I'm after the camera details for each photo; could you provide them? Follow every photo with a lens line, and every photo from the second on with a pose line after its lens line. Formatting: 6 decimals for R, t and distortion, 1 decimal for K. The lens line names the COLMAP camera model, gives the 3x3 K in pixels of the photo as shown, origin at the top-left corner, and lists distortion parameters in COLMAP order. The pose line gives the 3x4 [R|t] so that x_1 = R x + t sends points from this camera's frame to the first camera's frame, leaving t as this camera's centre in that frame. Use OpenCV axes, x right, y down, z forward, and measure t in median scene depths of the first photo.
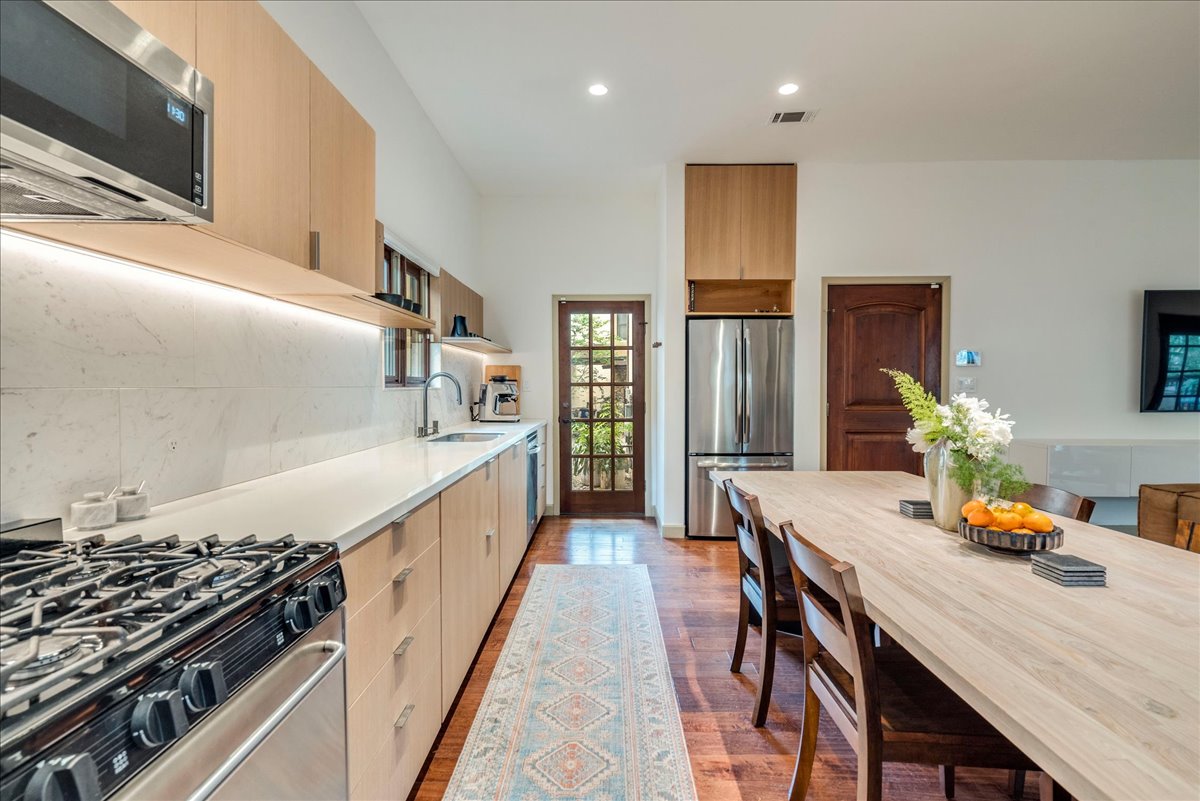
lens RADIAL K [[577.3, 0, 607.6], [0, 577.3, 392.7], [0, 0, 1]] dist [0.016878, 0.000072]
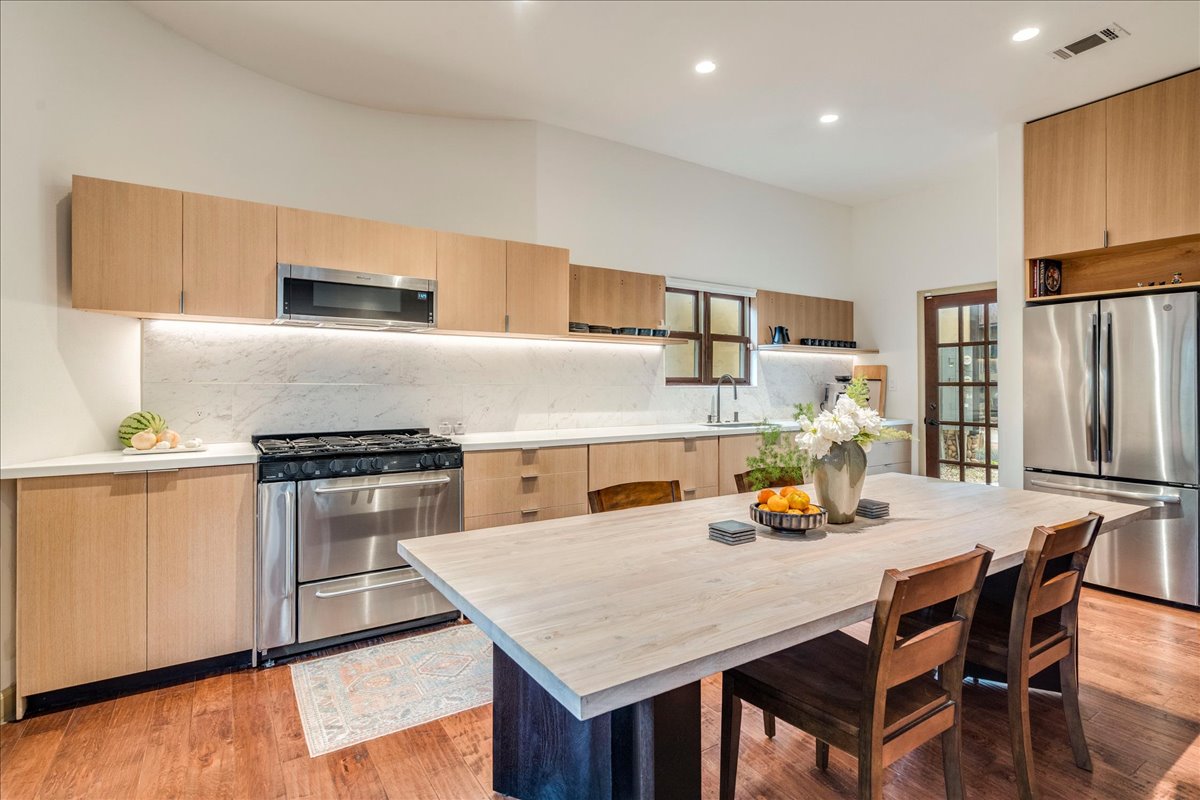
lens RADIAL K [[595.5, 0, 604.1], [0, 595.5, 381.8], [0, 0, 1]] dist [0.000573, 0.000541]
pose [[0.542361, 0.002970, -0.840140, 0.527748], [-0.015305, 0.999863, -0.006346, -0.004019], [0.840006, 0.016301, 0.542332, 0.022073]]
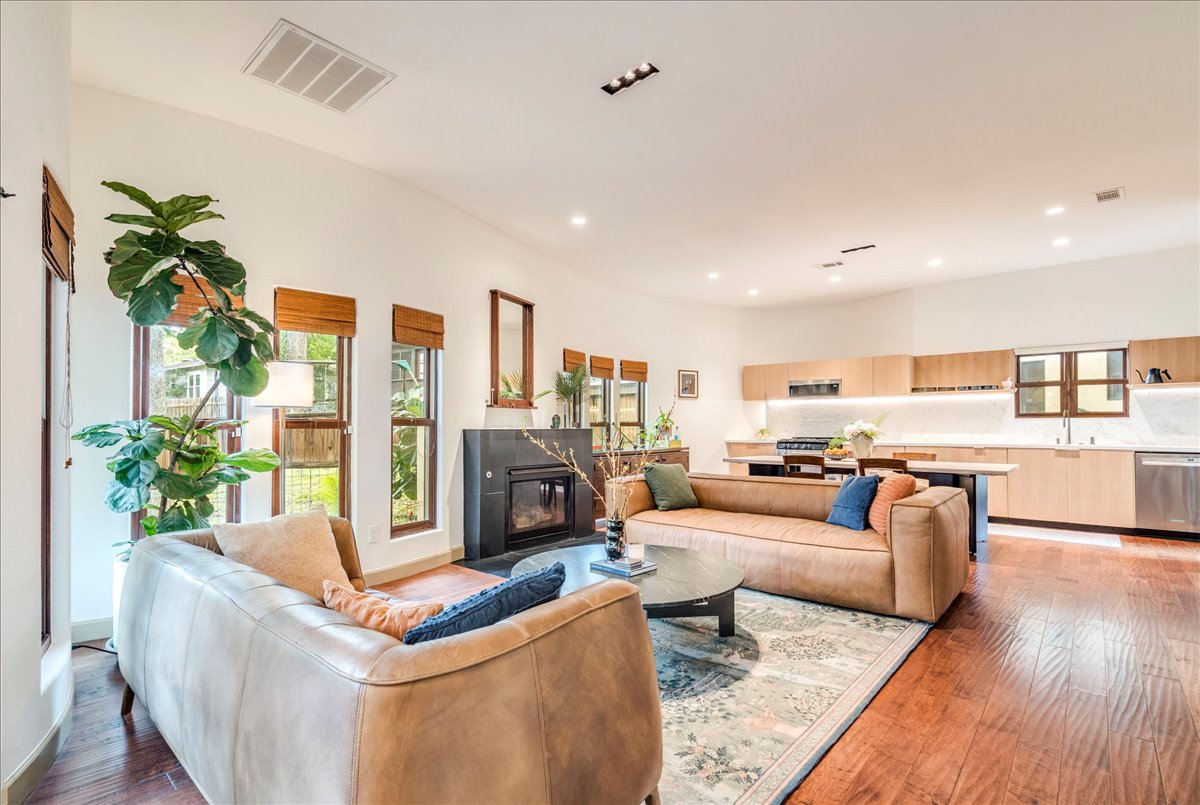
lens RADIAL K [[564.7, 0, 595.3], [0, 564.7, 416.0], [0, 0, 1]] dist [0.003284, 0.000491]
pose [[-0.670975, -0.008842, -0.741427, 1.584957], [-0.004557, 0.999959, -0.007801, 0.004533], [0.741466, -0.001856, -0.670988, 0.821829]]
